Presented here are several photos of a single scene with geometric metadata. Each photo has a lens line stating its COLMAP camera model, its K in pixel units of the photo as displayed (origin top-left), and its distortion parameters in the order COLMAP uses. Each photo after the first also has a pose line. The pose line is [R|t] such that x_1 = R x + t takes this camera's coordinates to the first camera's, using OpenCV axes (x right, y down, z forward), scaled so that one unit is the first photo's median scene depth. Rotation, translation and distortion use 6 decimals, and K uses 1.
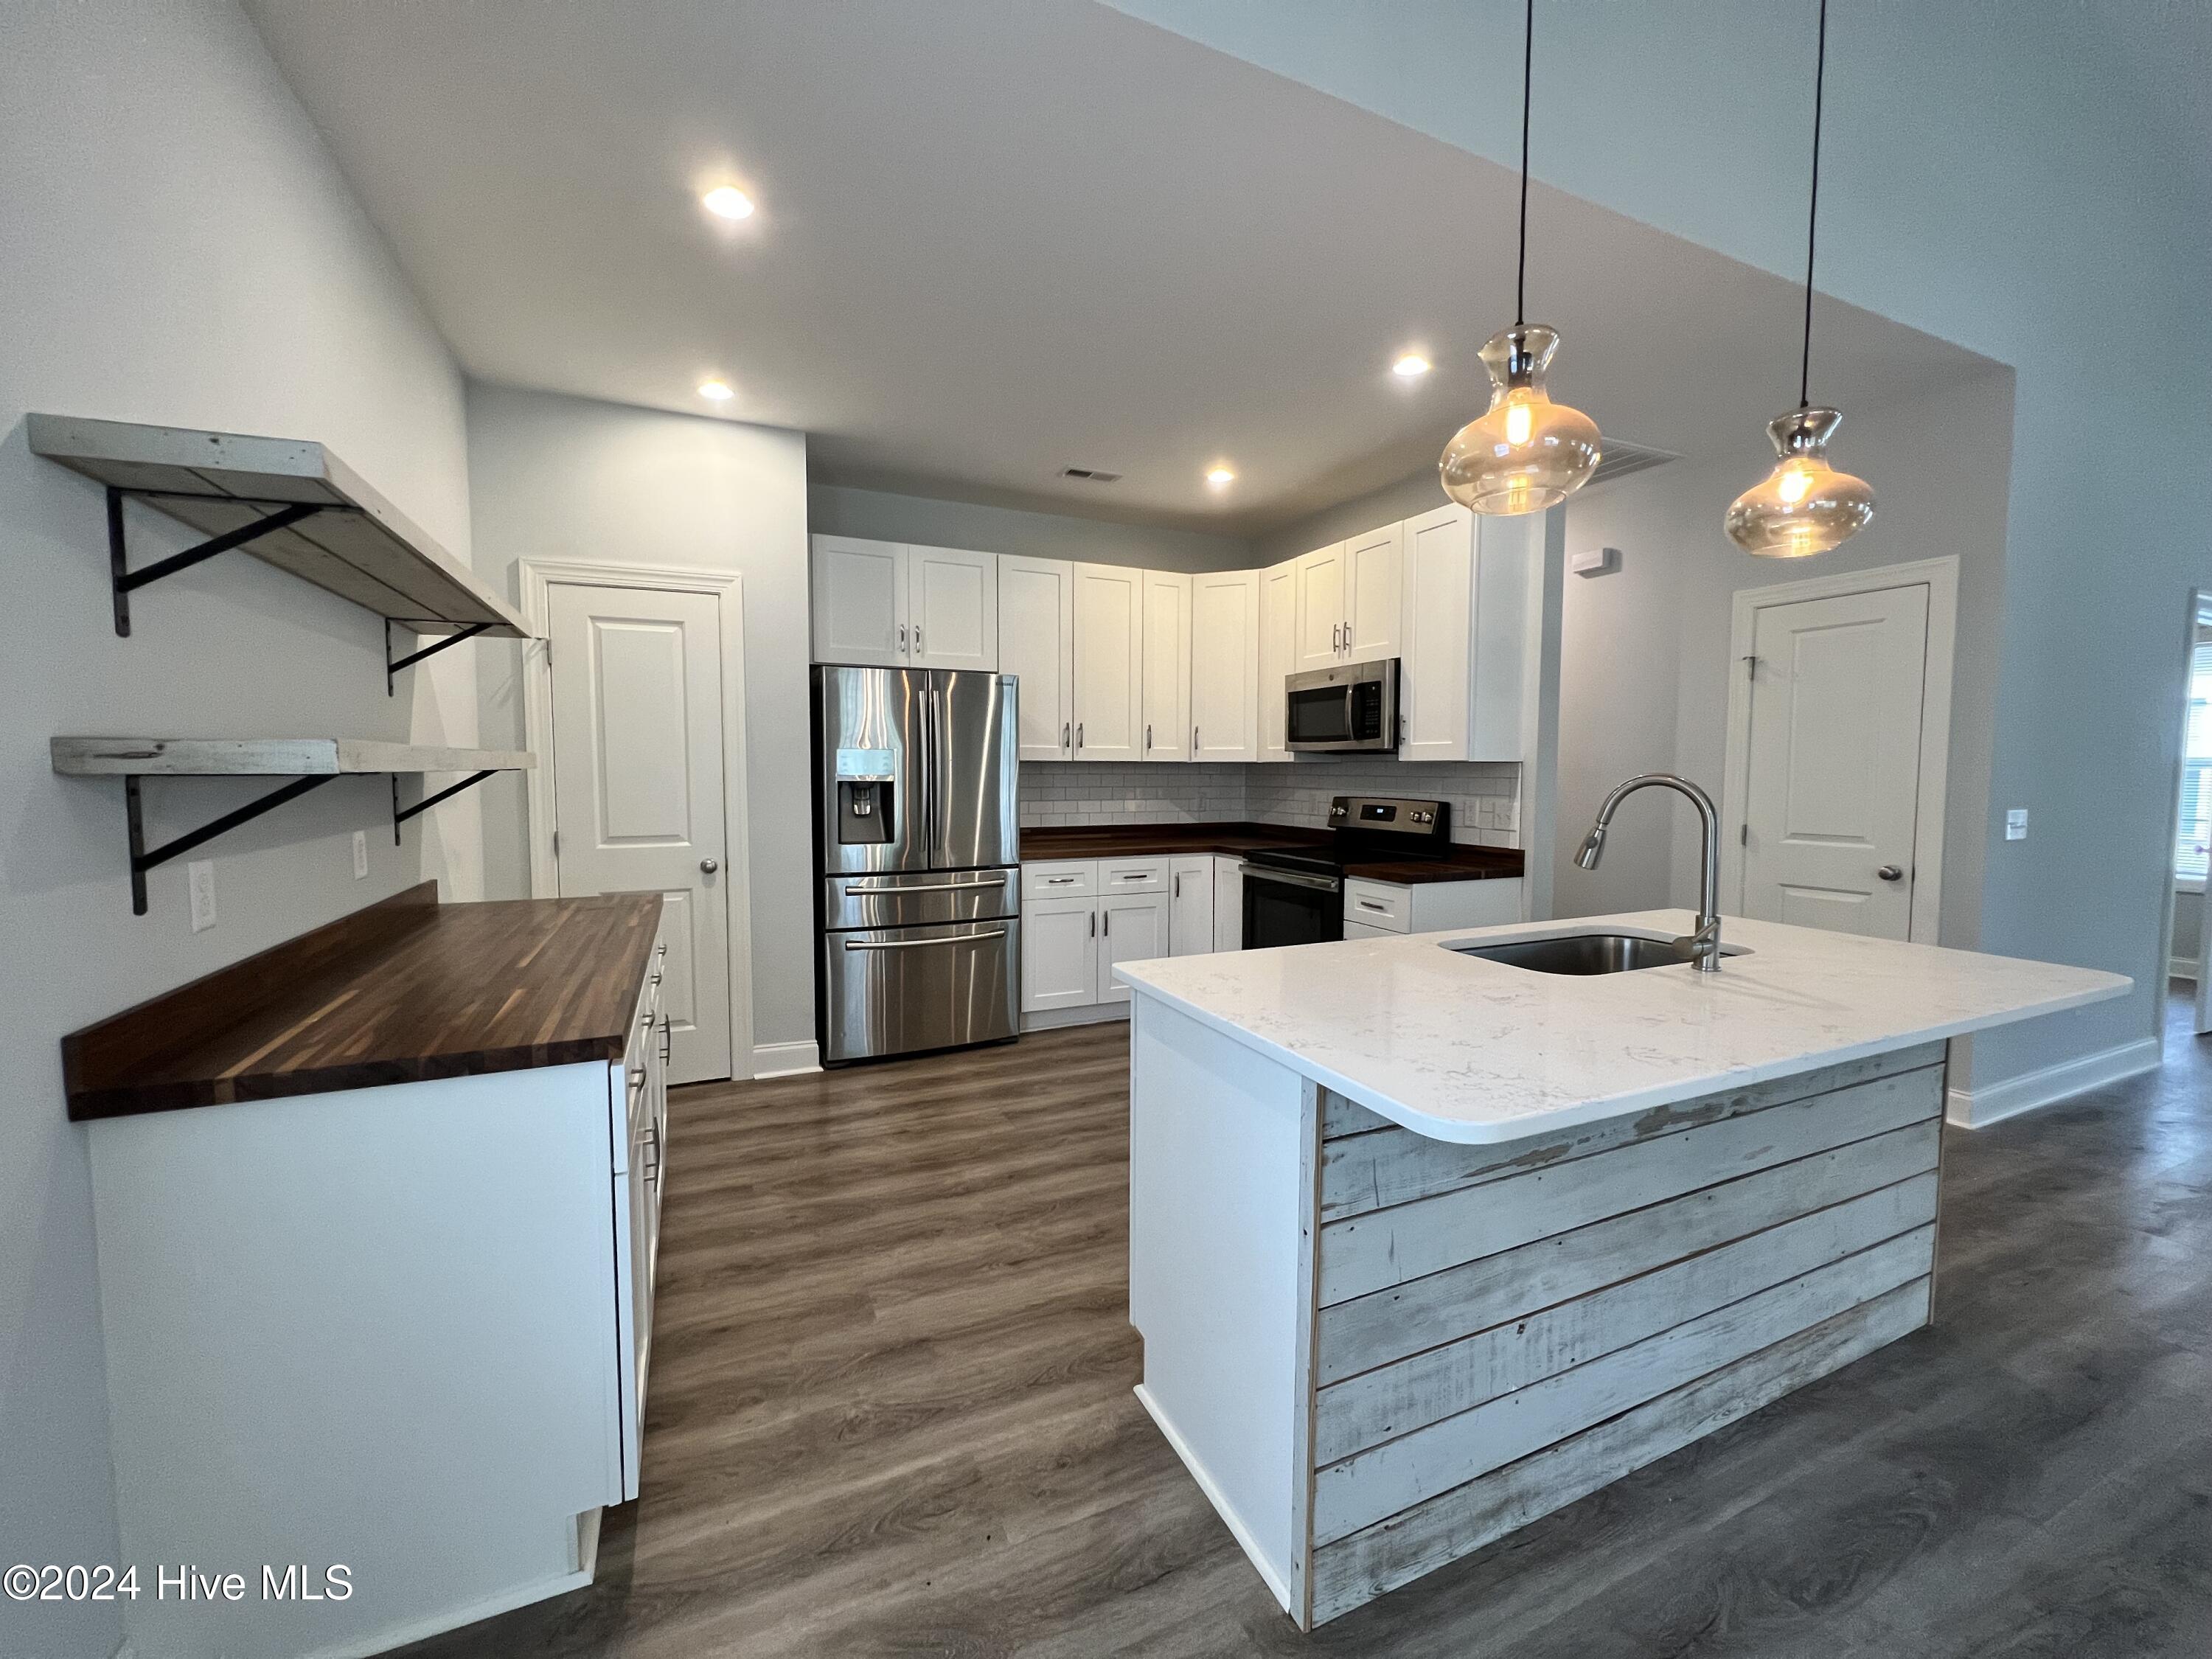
lens RADIAL K [[882.7, 0, 1102.1], [0, 882.7, 826.1], [0, 0, 1]] dist [-0.005022, 0.000148]
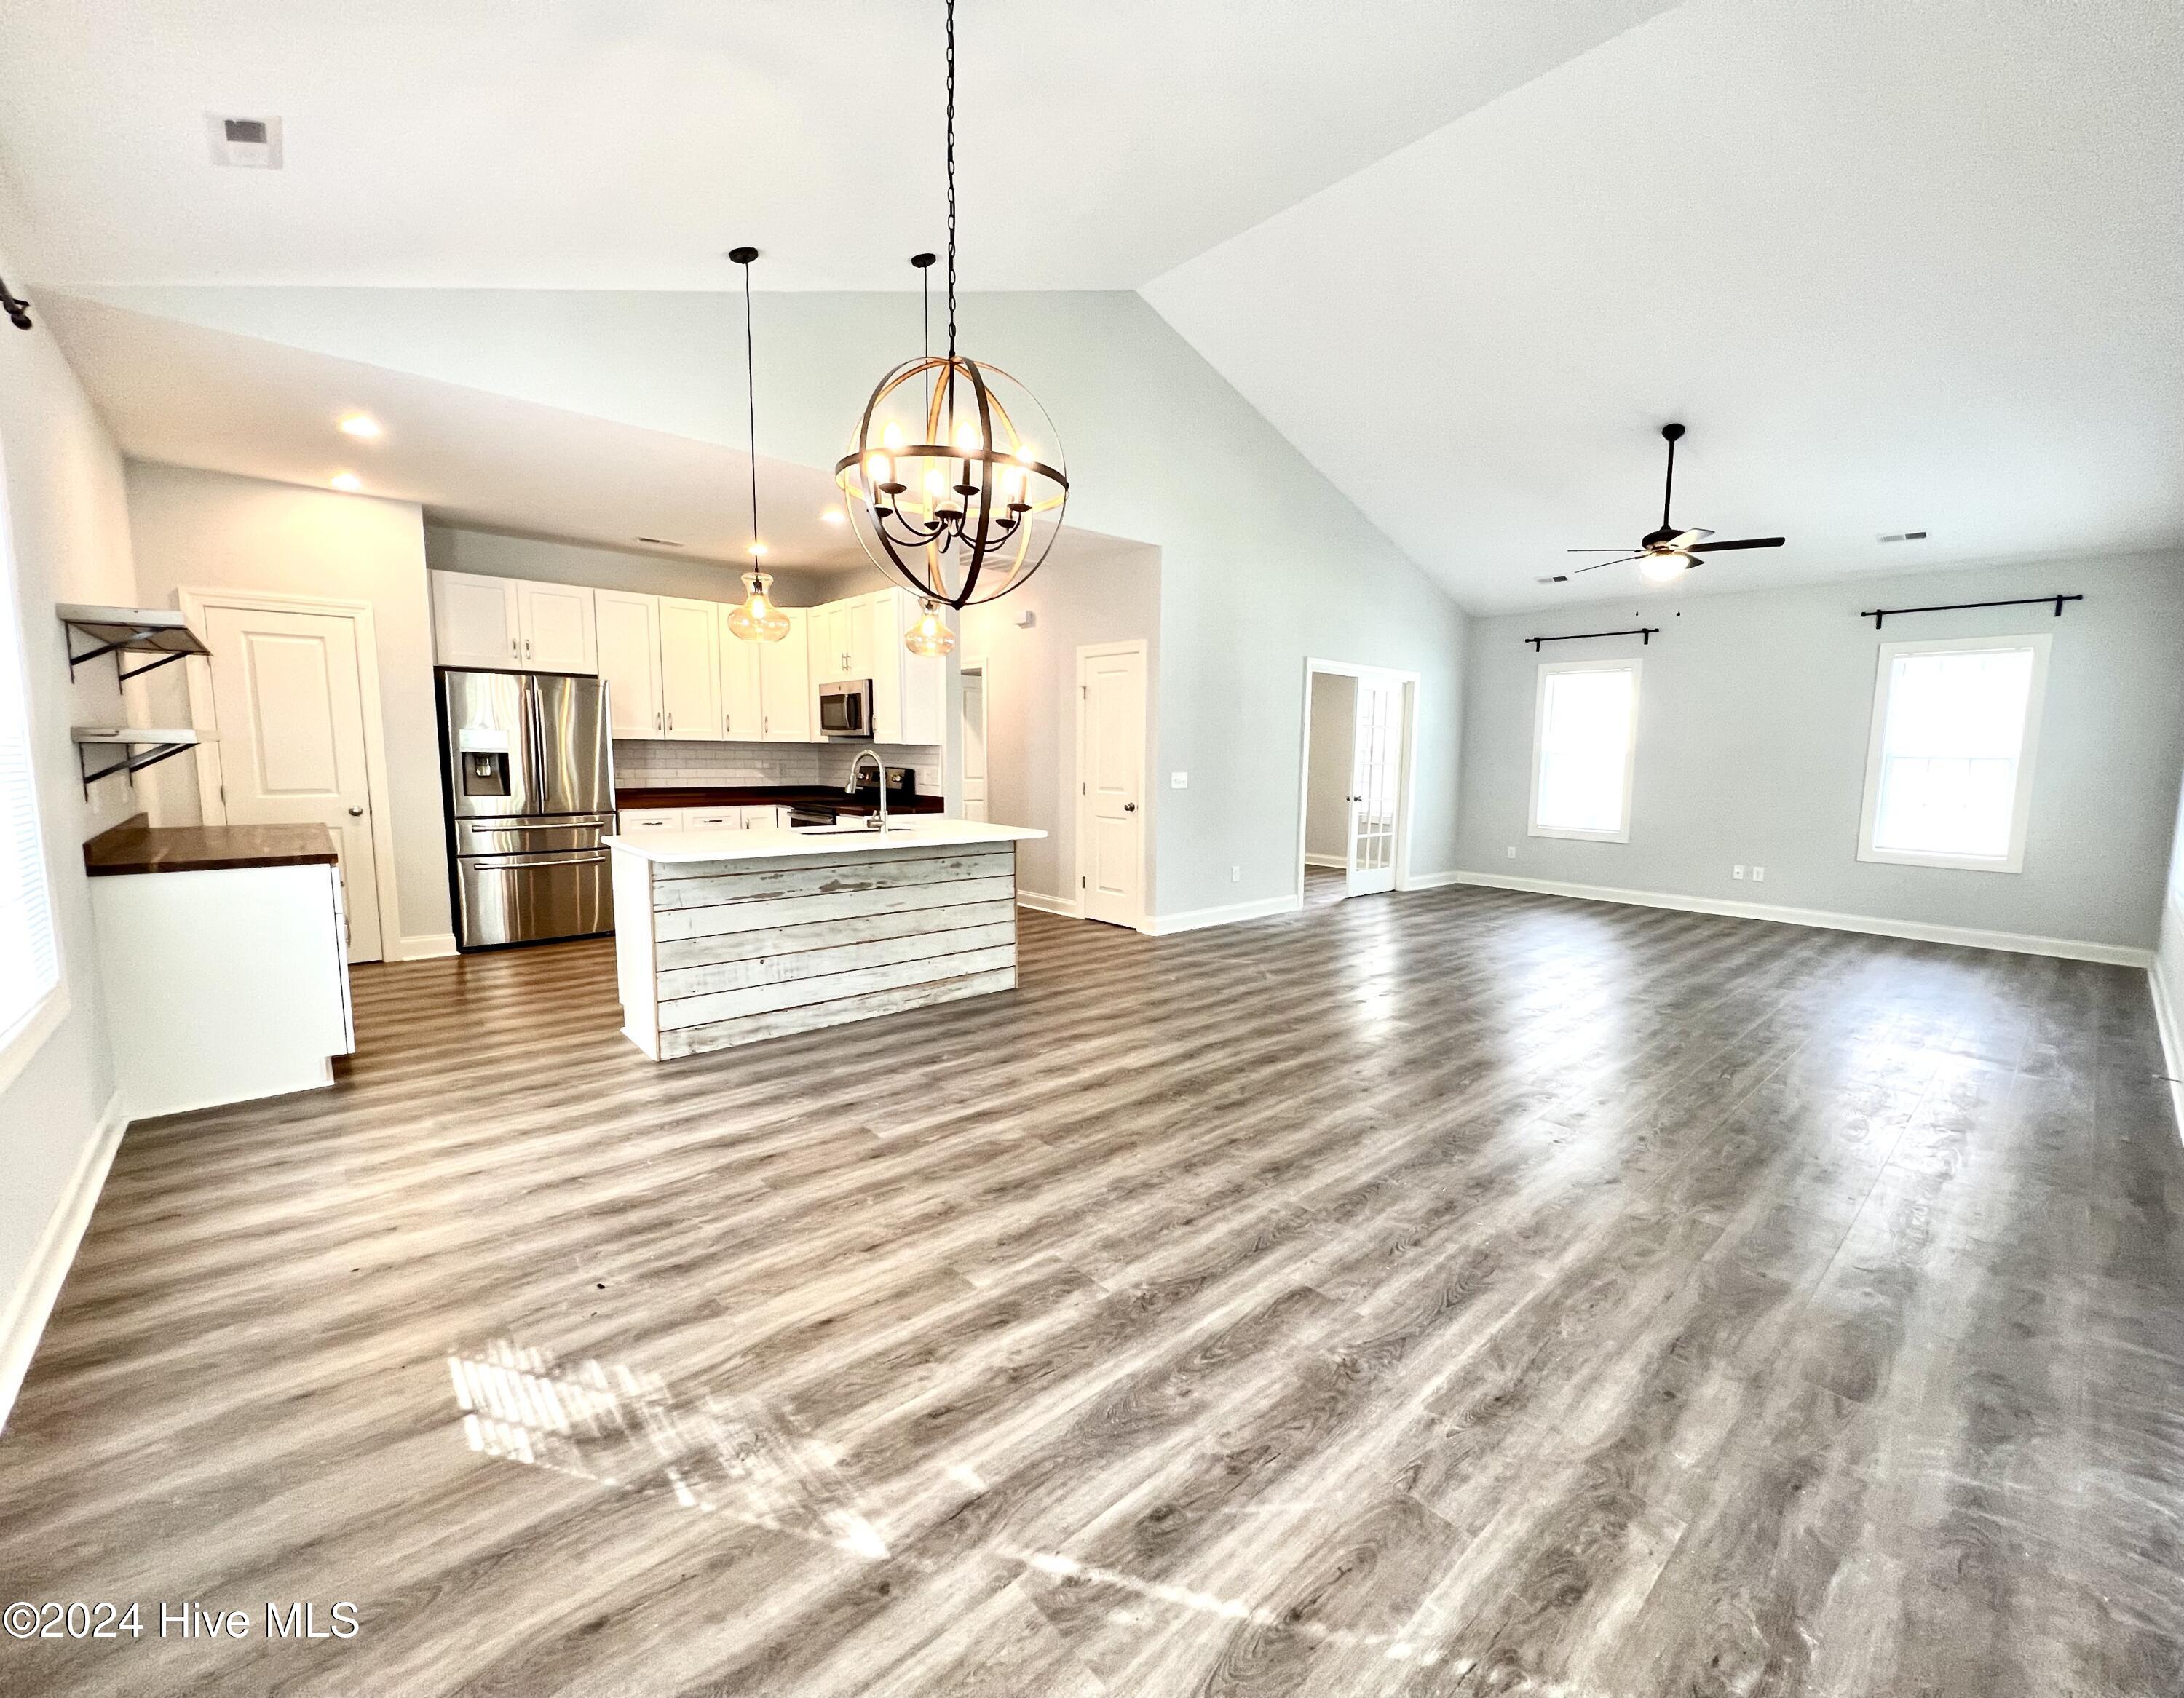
lens RADIAL K [[894.9, 0, 1140.5], [0, 894.9, 851.0], [0, 0, 1]] dist [-0.000946, 0.000584]
pose [[0.946789, -0.024919, 0.320889, 0.276616], [0.008699, 0.998615, 0.051881, 0.044662], [-0.321737, -0.046328, 0.945695, -0.745213]]
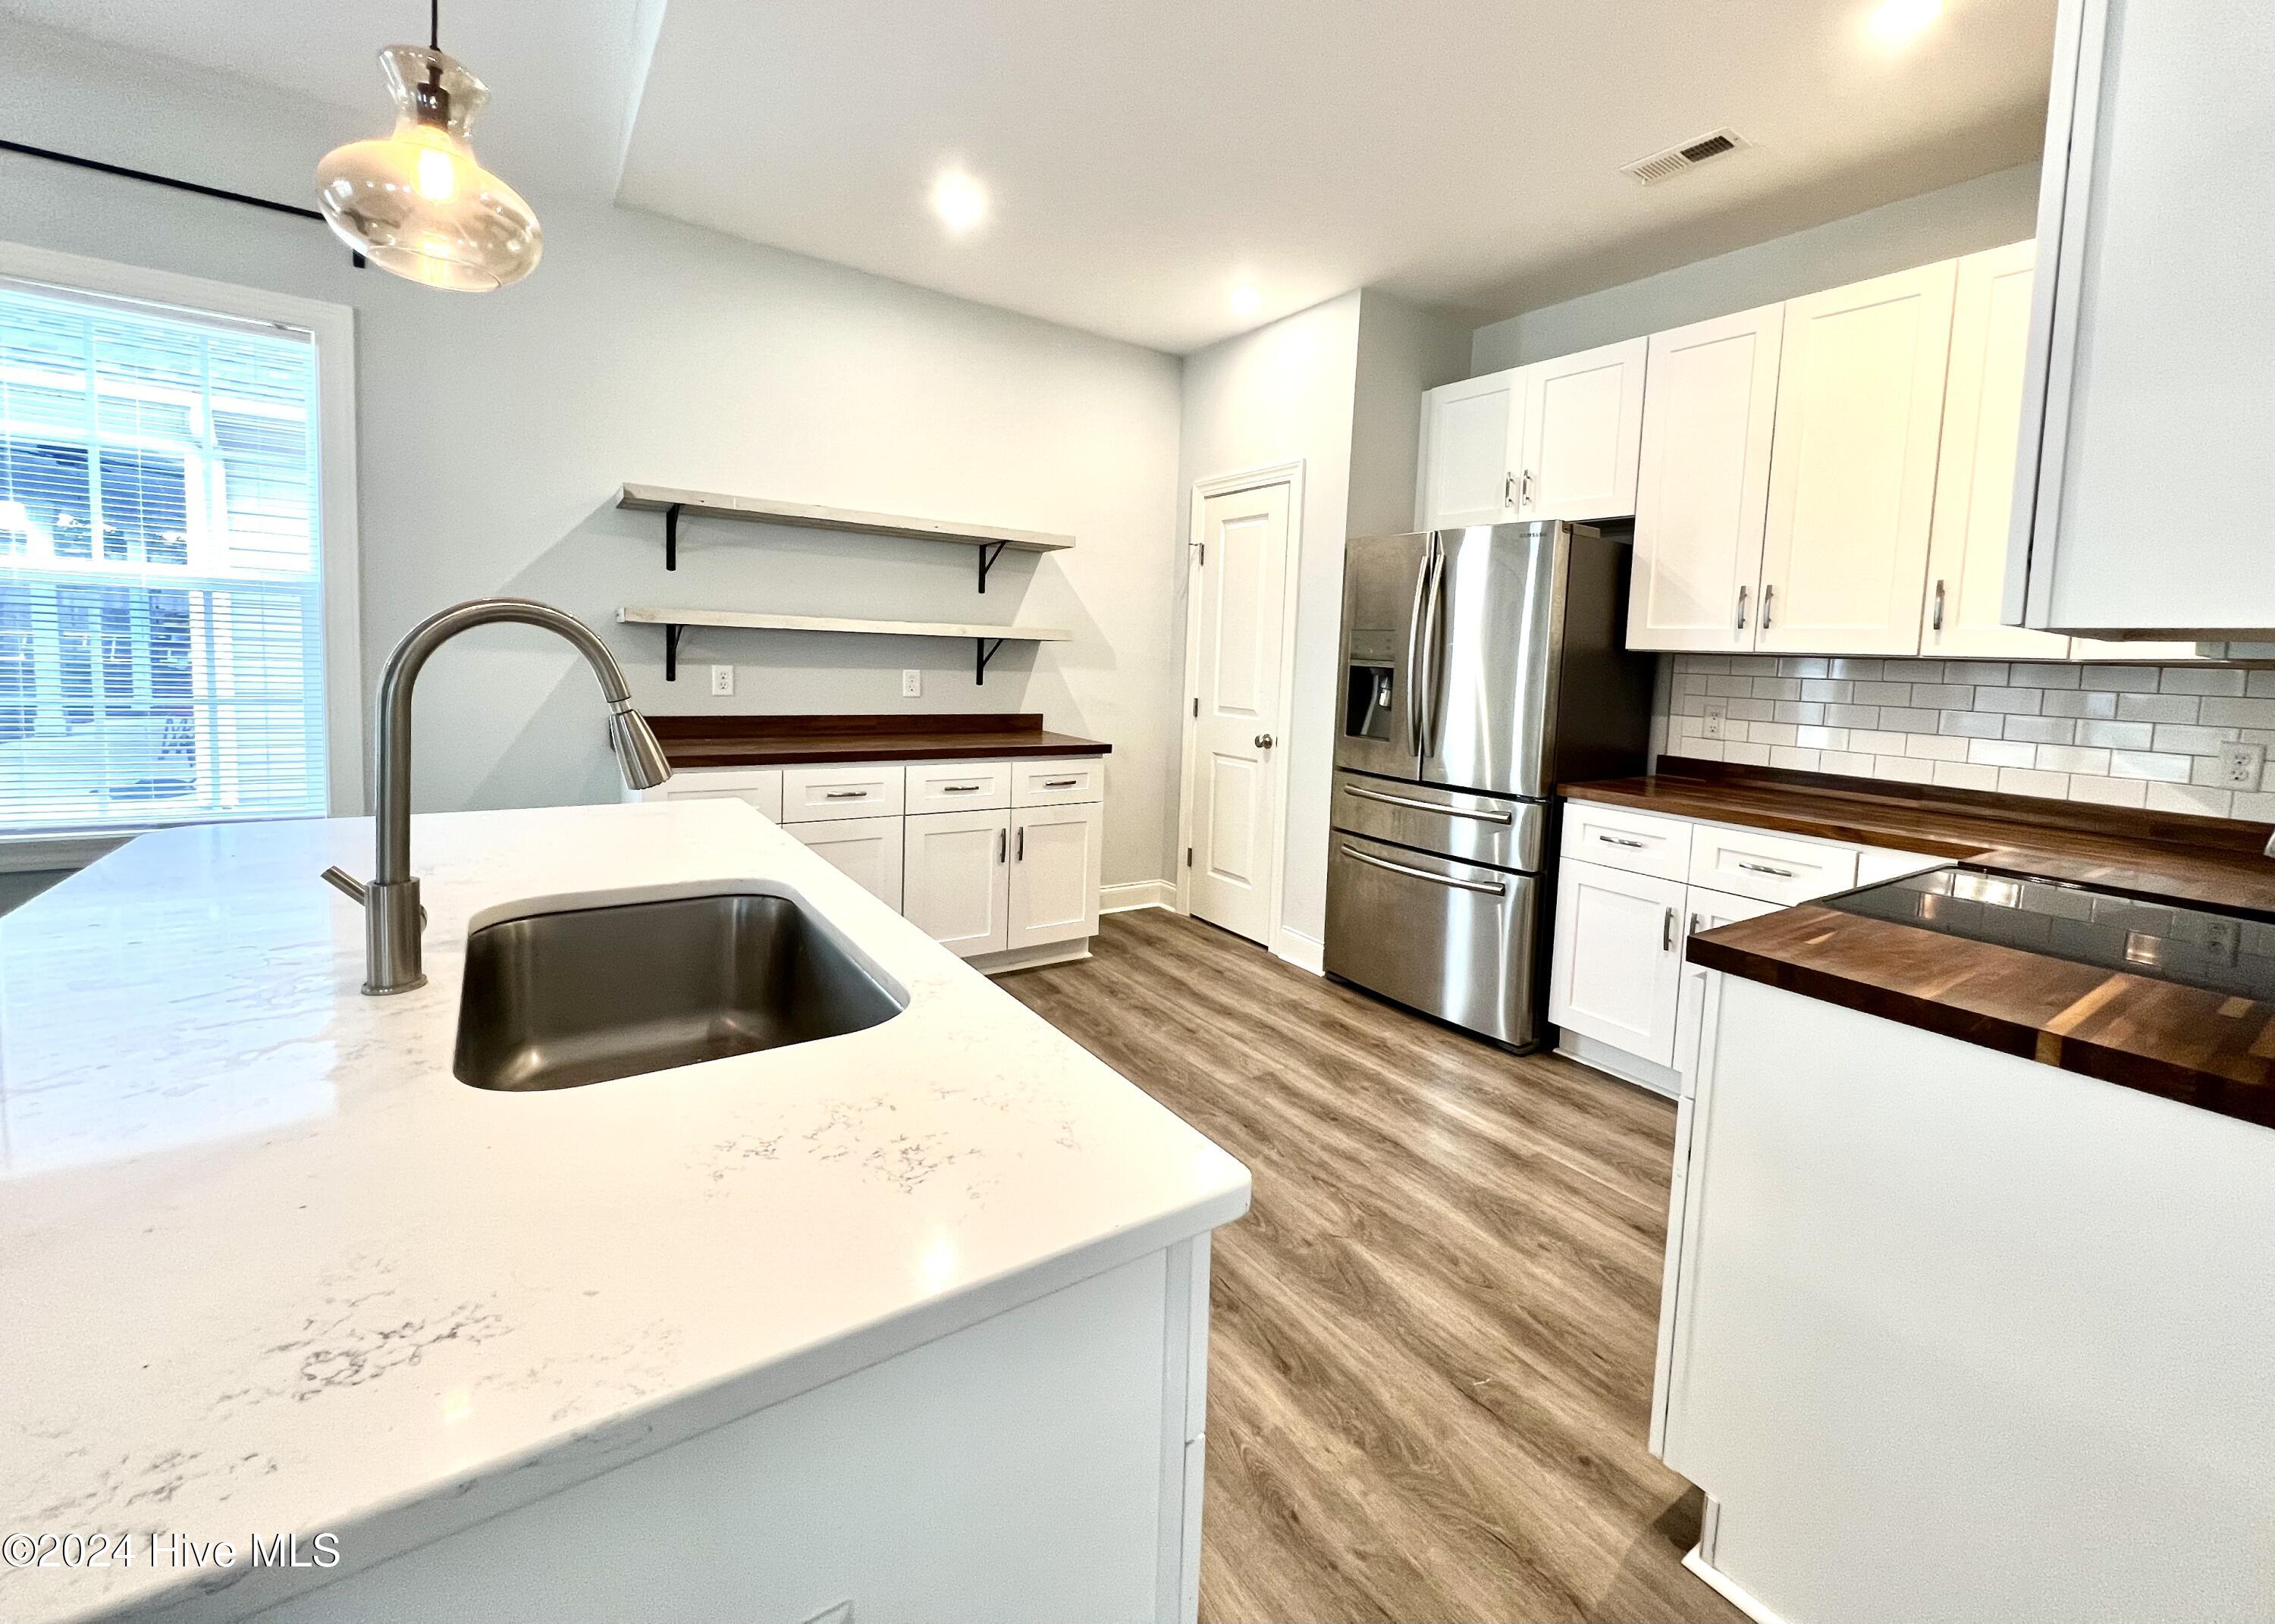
lens RADIAL K [[942.3, 0, 1169.5], [0, 942.3, 712.6], [0, 0, 1]] dist [-0.003256, 0.001092]
pose [[0.189706, 0.068629, -0.979439, 0.621128], [-0.104624, 0.993287, 0.049335, -0.031480], [0.976251, 0.093114, 0.195613, 0.637454]]
